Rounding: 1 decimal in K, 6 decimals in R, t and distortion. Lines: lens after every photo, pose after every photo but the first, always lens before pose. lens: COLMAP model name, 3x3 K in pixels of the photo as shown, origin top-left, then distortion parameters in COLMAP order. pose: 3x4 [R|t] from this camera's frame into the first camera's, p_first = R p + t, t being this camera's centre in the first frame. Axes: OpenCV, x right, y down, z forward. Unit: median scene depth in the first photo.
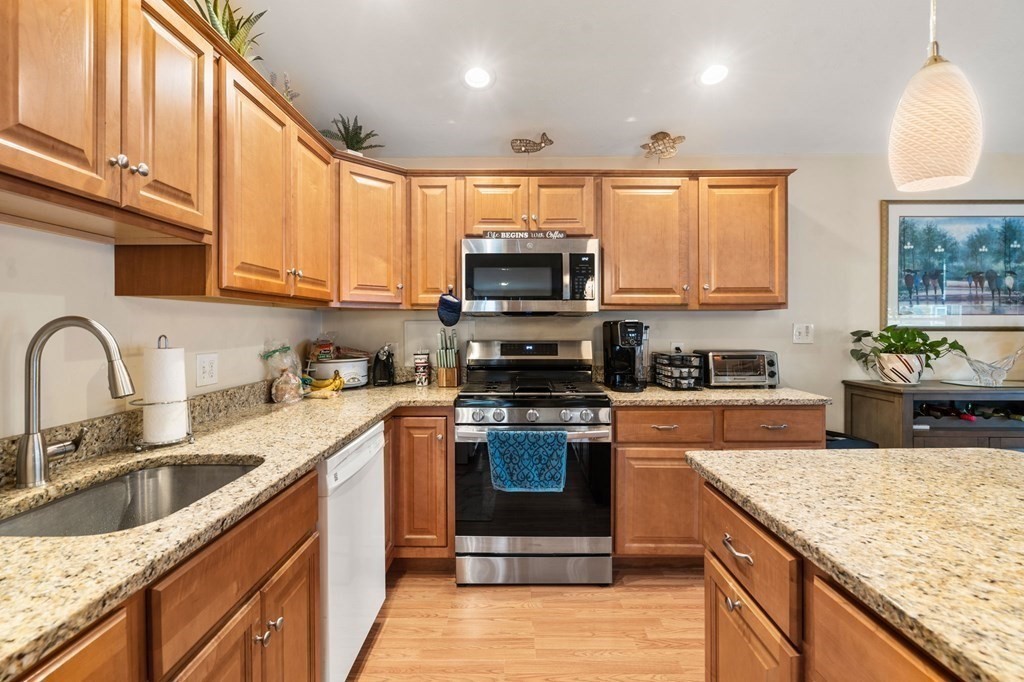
lens RADIAL K [[469.4, 0, 508.2], [0, 469.4, 330.5], [0, 0, 1]] dist [0.000707, 0.000238]
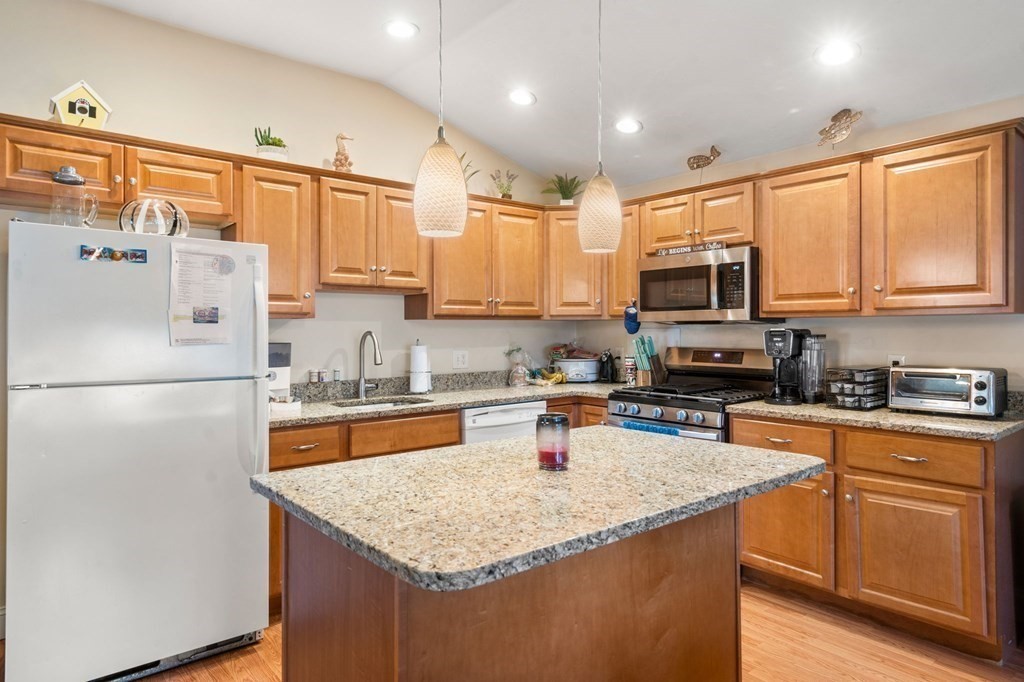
lens RADIAL K [[606.1, 0, 512.0], [0, 606.1, 341.0], [0, 0, 1]] dist [0.014861, 0.000720]
pose [[0.646657, 0.014898, -0.762636, 0.827685], [-0.004420, 0.999866, 0.015785, -0.014036], [0.762768, -0.006836, 0.646636, -0.200944]]
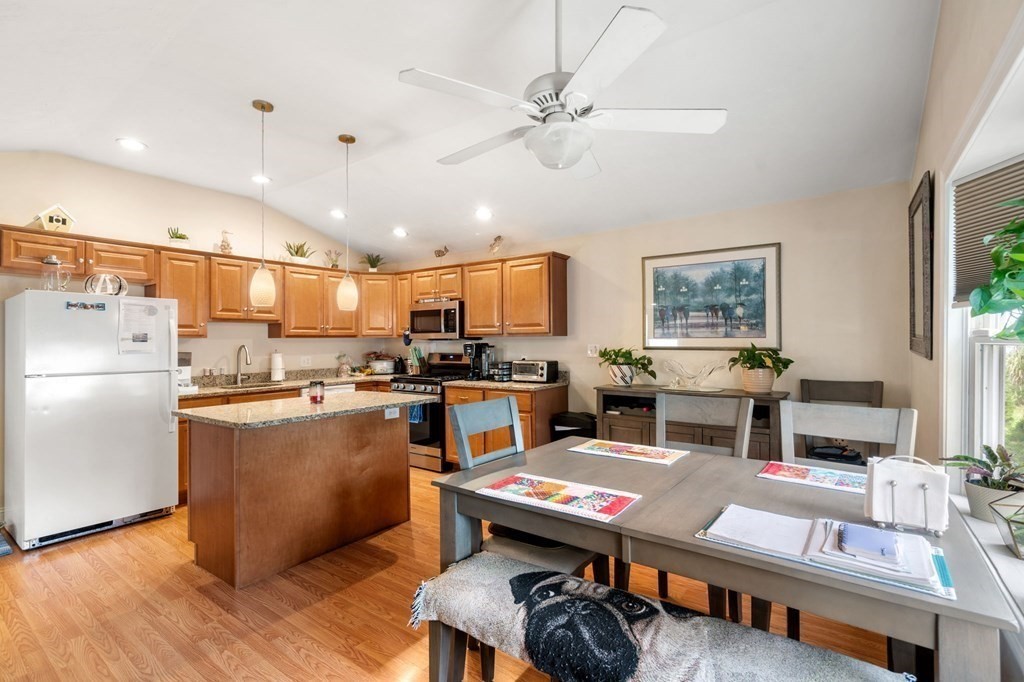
lens RADIAL K [[464.0, 0, 506.1], [0, 464.0, 344.1], [0, 0, 1]] dist [0.002594, 0.000700]
pose [[0.813190, 0.001454, -0.581997, 1.429493], [-0.000334, 0.999998, 0.002032, -0.020973], [0.581998, -0.001458, 0.813189, -0.424048]]
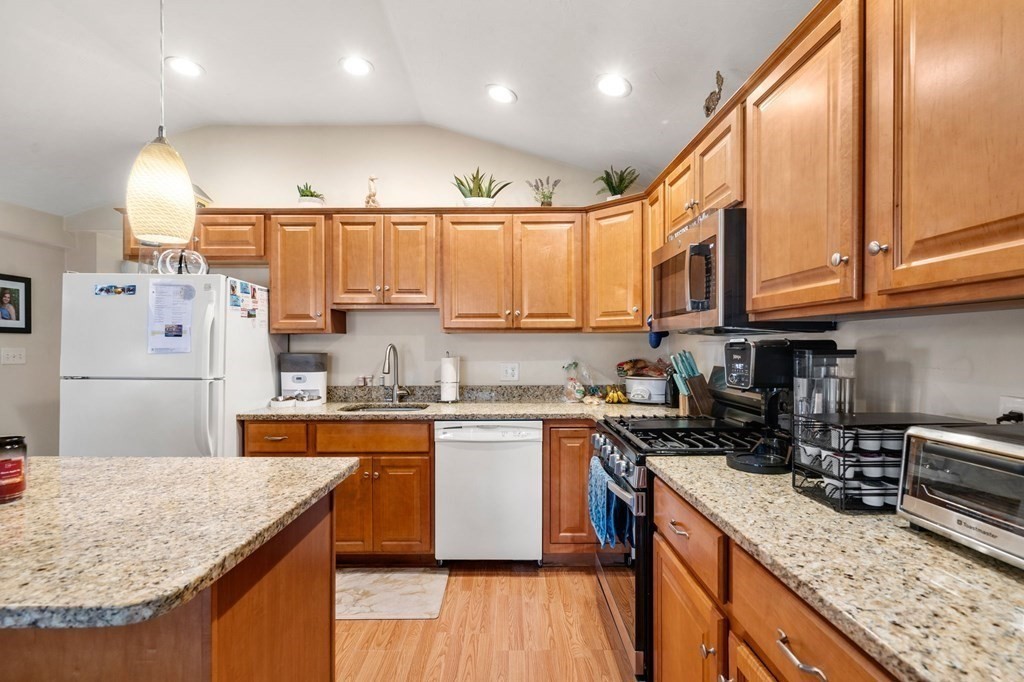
lens RADIAL K [[474.1, 0, 510.3], [0, 474.1, 352.2], [0, 0, 1]] dist [0.002192, 0.000396]
pose [[0.015563, 0.015652, -0.999756, 0.799819], [-0.007608, 0.999850, 0.015535, -0.013191], [0.999850, 0.007364, 0.015680, 0.696669]]
